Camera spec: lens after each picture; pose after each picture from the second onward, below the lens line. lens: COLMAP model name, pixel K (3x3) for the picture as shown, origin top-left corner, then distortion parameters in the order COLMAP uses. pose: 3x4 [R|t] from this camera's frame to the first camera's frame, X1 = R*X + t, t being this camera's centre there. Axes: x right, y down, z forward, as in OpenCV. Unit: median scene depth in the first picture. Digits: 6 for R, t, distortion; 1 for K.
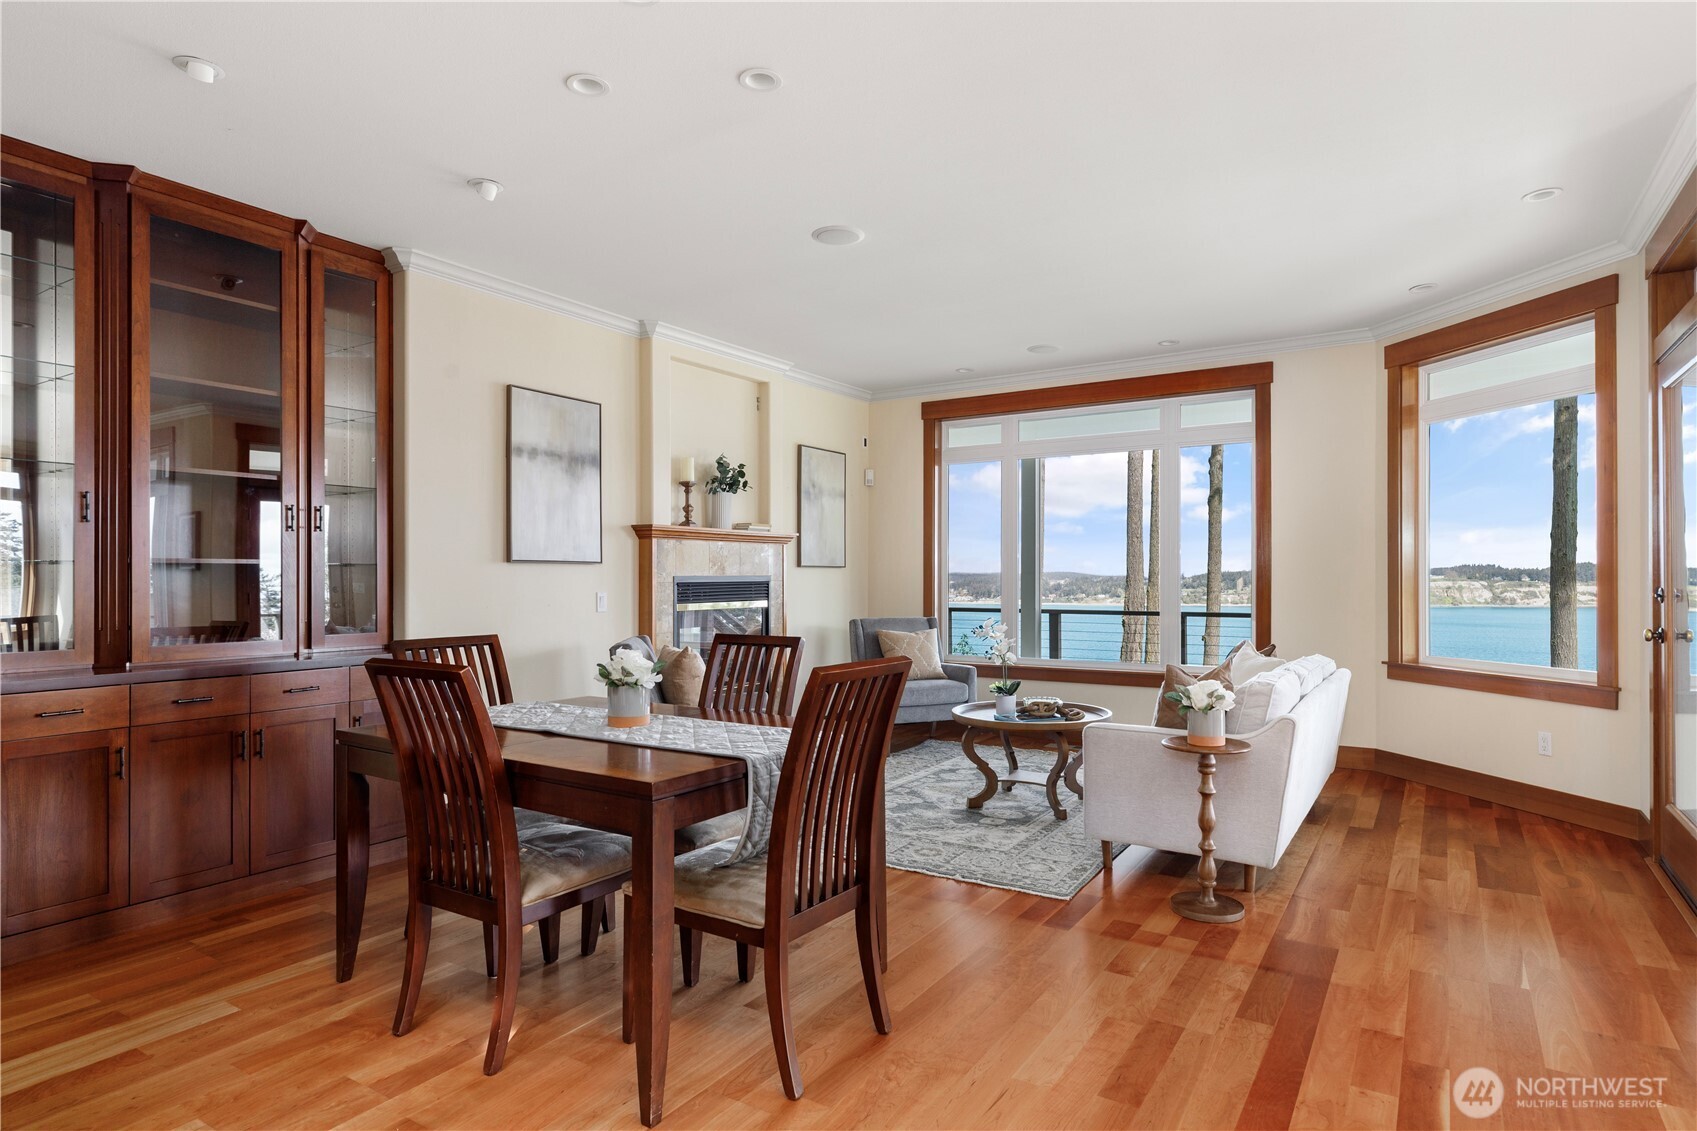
lens RADIAL K [[935.5, 0, 856.9], [0, 935.5, 583.7], [0, 0, 1]] dist [0.006257, 0.000286]
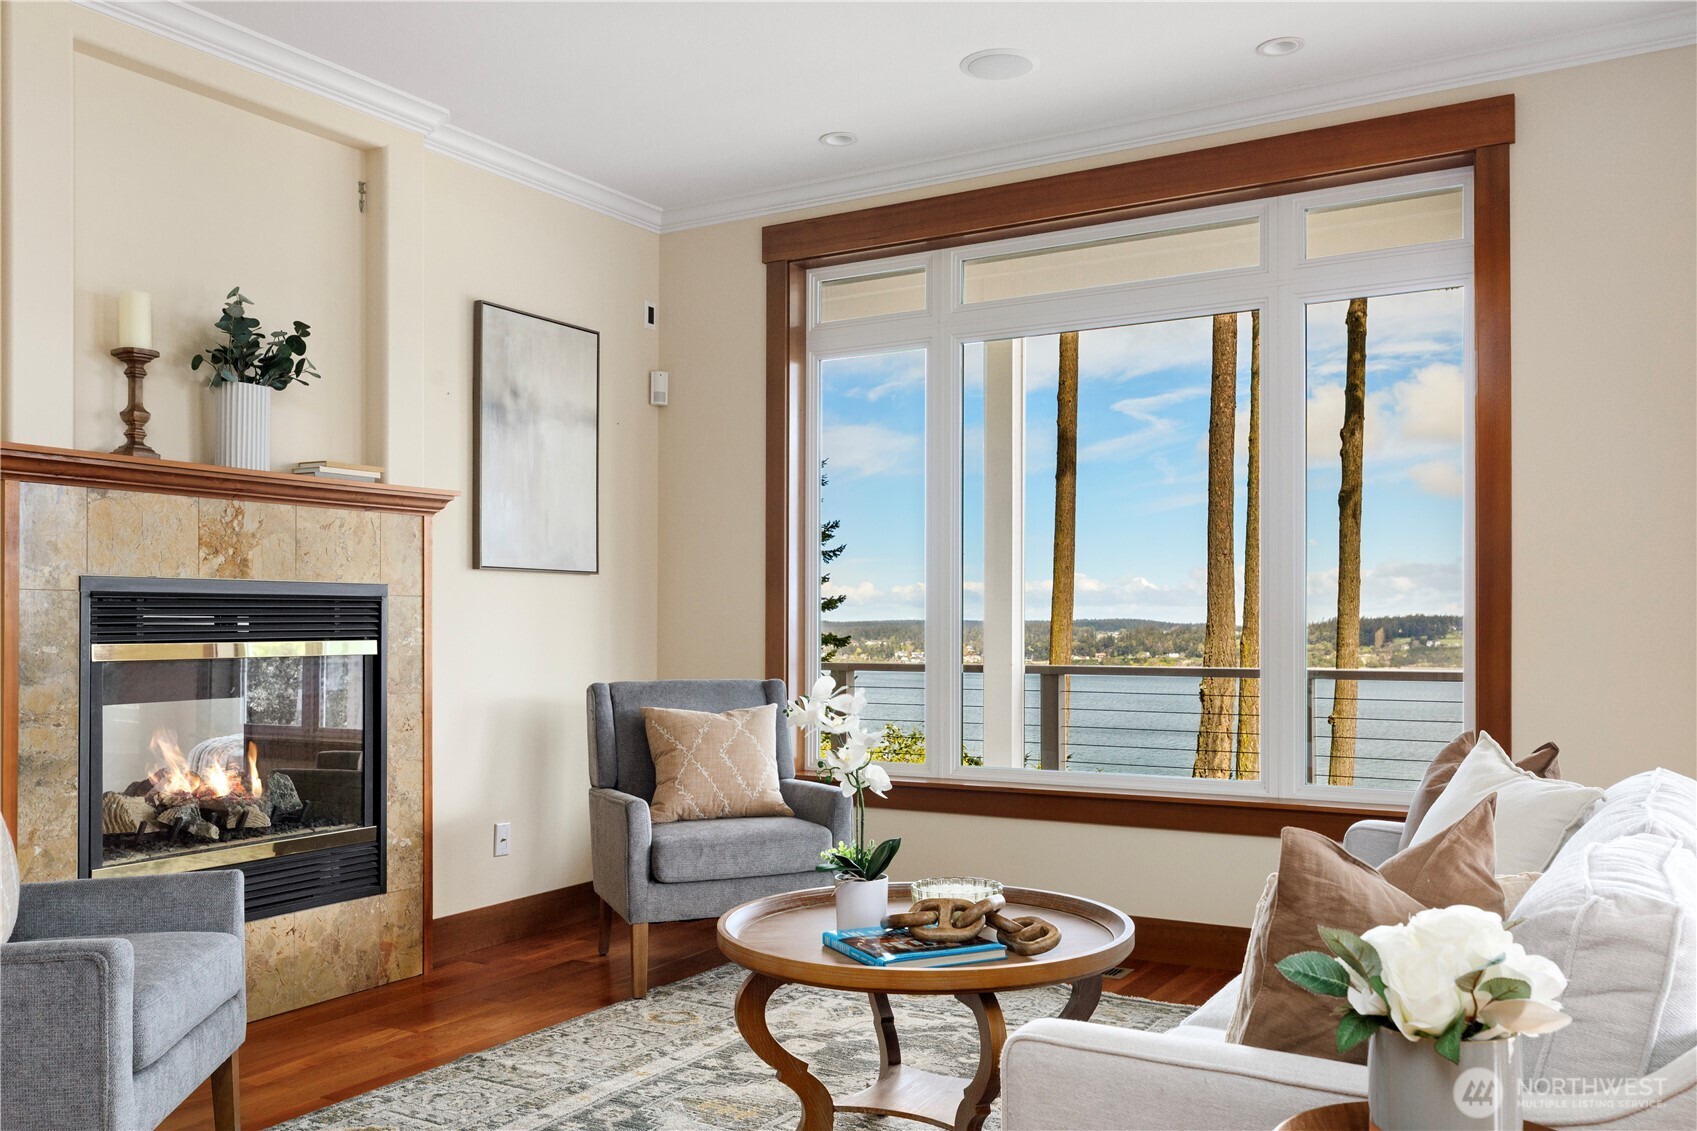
lens RADIAL K [[1408.8, 0, 843.2], [0, 1408.8, 620.7], [0, 0, 1]] dist [0.015186, -0.003312]
pose [[0.999710, 0.001525, 0.024038, 0.106981], [-0.001238, 0.999928, -0.011956, 0.016326], [-0.024055, 0.011923, 0.999640, 0.328418]]
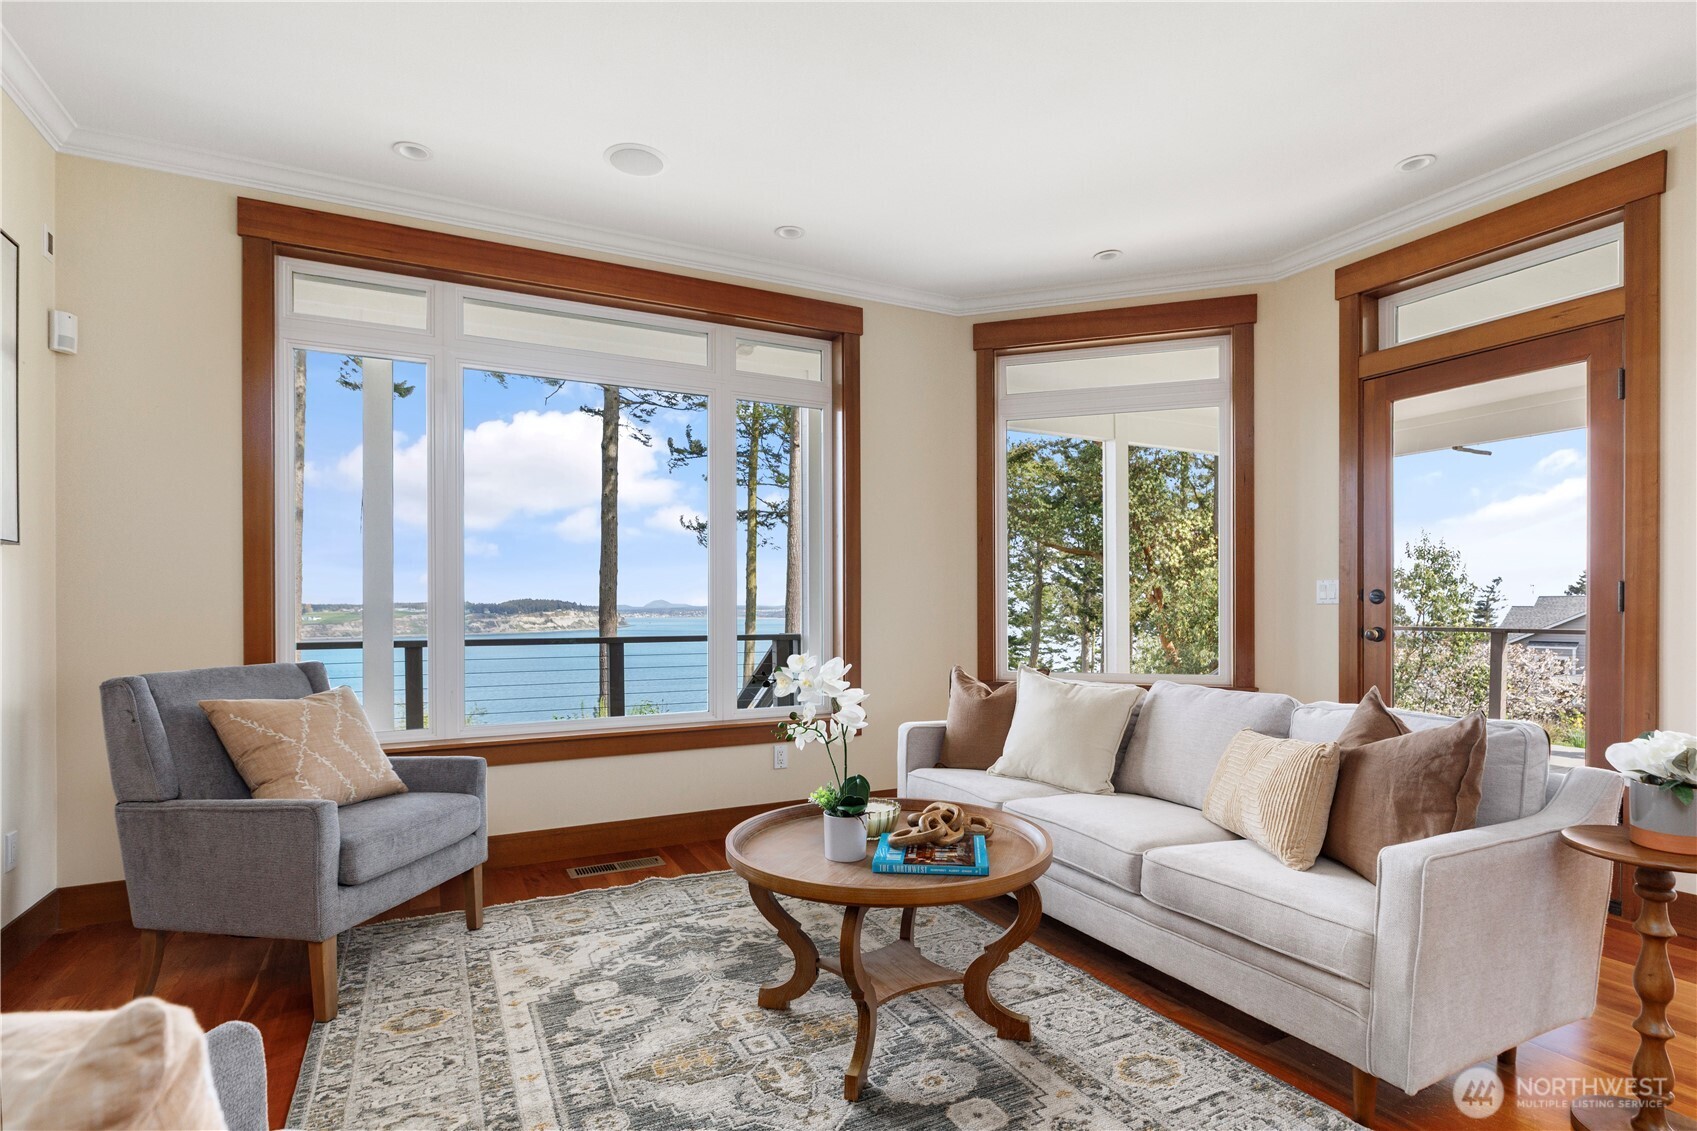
lens RADIAL K [[847.7, 0, 858.3], [0, 847.7, 609.5], [0, 0, 1]] dist [0.001782, 0.001425]
pose [[0.511309, -0.001665, 0.859395, -0.158031], [0.008698, 0.999957, -0.003238, 0.015078], [-0.859353, 0.009131, 0.511301, 0.607440]]
